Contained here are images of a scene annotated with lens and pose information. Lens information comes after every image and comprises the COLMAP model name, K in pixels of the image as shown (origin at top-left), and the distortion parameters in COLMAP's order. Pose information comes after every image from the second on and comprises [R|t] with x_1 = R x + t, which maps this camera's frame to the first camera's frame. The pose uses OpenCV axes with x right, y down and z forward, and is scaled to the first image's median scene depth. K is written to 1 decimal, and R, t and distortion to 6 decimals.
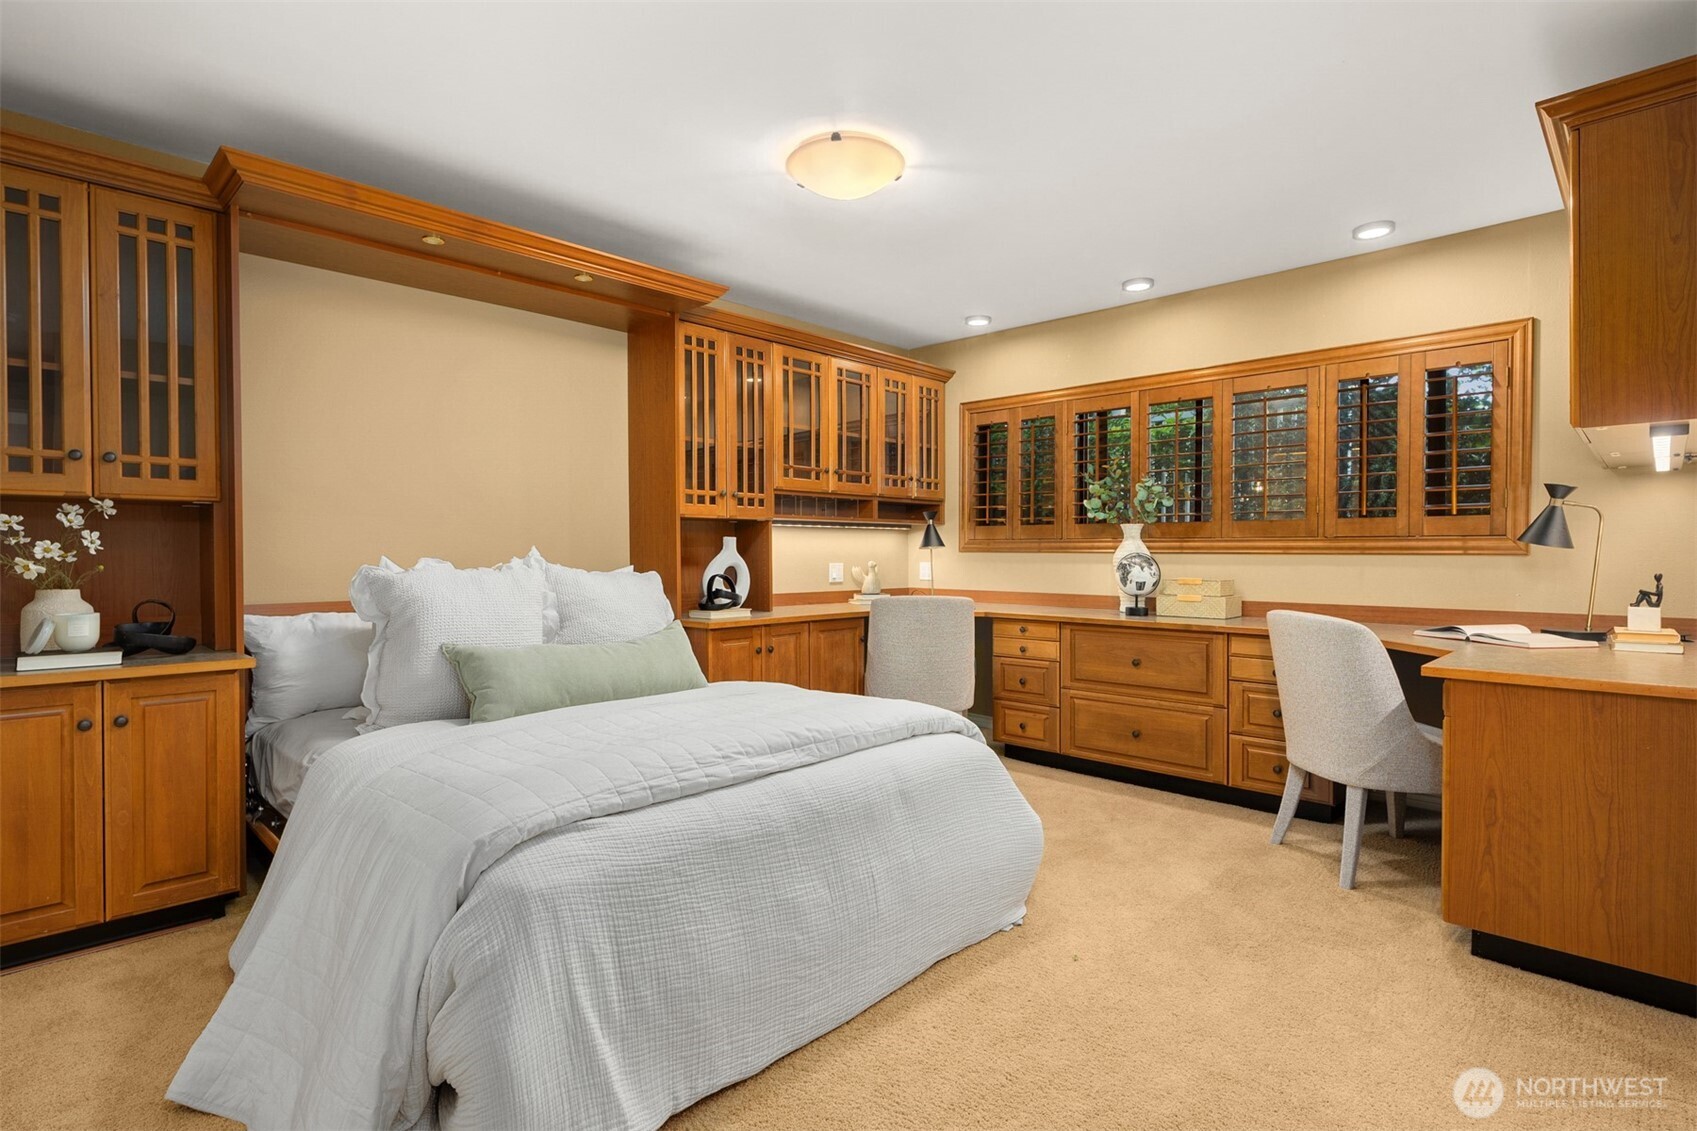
lens RADIAL K [[830.3, 0, 850.3], [0, 830.3, 561.1], [0, 0, 1]] dist [0.002966, -0.003356]
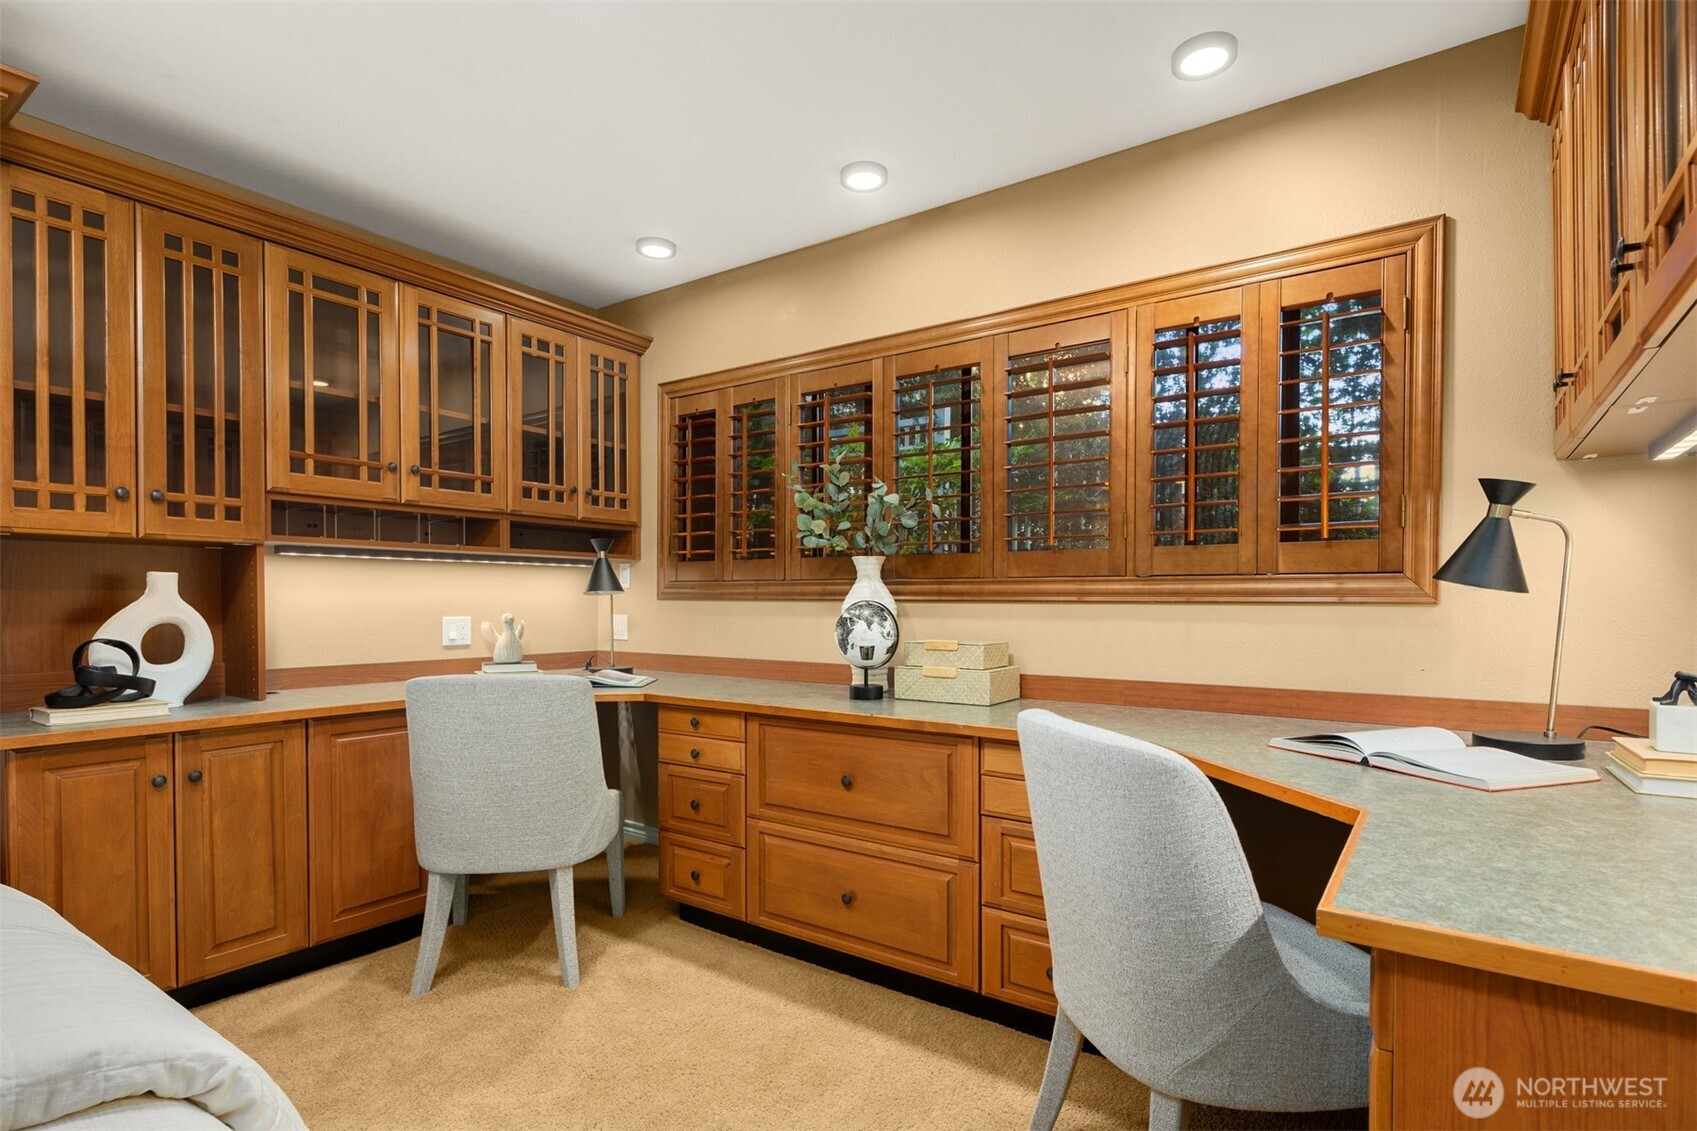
lens RADIAL K [[830.3, 0, 862.6], [0, 830.3, 608.8], [0, 0, 1]] dist [0.002966, -0.003356]
pose [[0.986363, -0.000979, 0.164584, 0.237732], [0.001146, 0.999999, -0.000919, -0.003023], [-0.164582, 0.001095, 0.986363, 0.371516]]
